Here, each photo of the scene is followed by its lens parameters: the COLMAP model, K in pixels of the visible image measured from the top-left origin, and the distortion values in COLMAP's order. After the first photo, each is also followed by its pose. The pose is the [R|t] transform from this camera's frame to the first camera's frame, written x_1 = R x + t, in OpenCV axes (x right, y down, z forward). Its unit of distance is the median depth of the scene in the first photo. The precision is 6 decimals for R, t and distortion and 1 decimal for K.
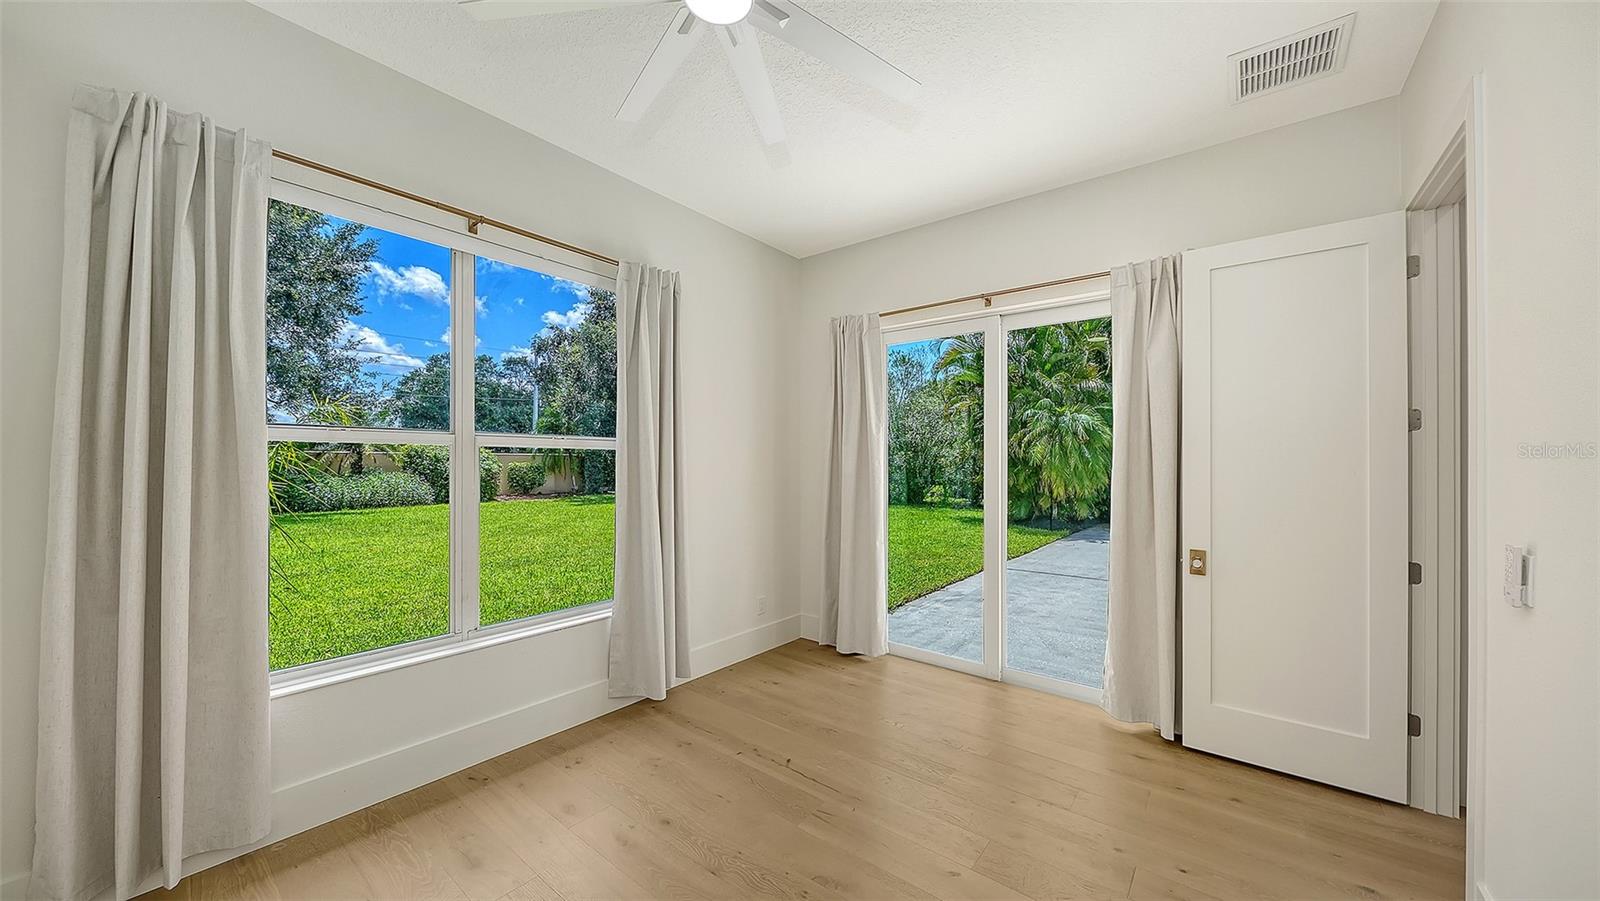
lens RADIAL K [[542.0, 0, 810.2], [0, 542.0, 462.4], [0, 0, 1]] dist [-0.001858, -0.000091]
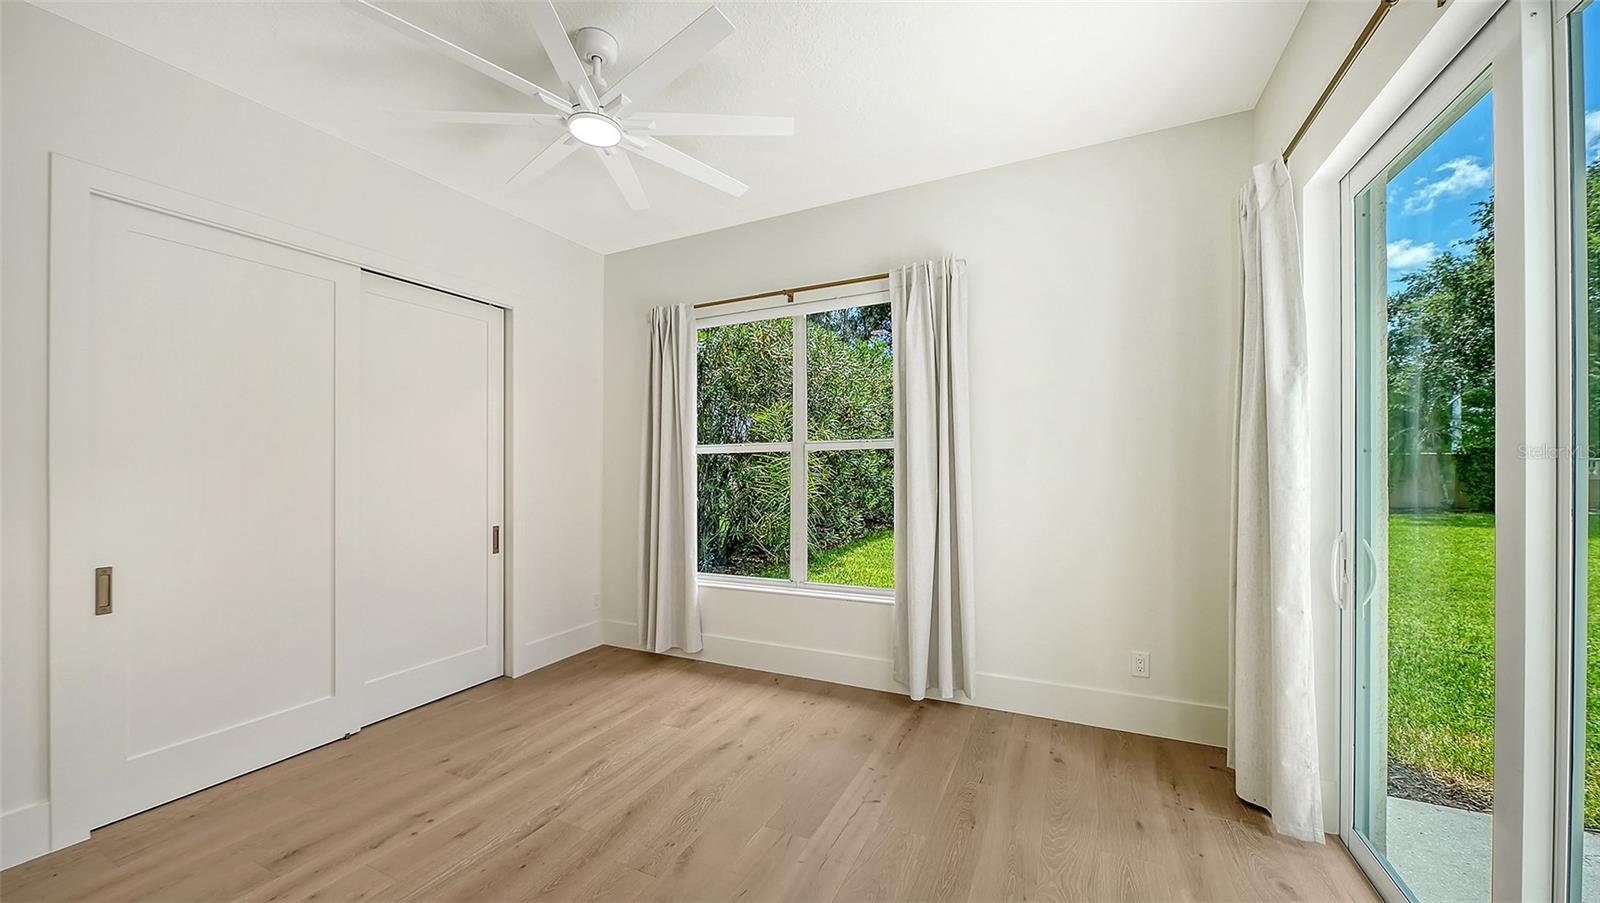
lens RADIAL K [[580.2, 0, 805.5], [0, 580.2, 464.0], [0, 0, 1]] dist [0.000235, 0.000069]
pose [[0.213069, -0.019053, -0.976851, 0.721146], [0.010737, 0.999795, -0.017158, 0.025099], [0.976978, -0.006833, 0.213230, 0.584792]]
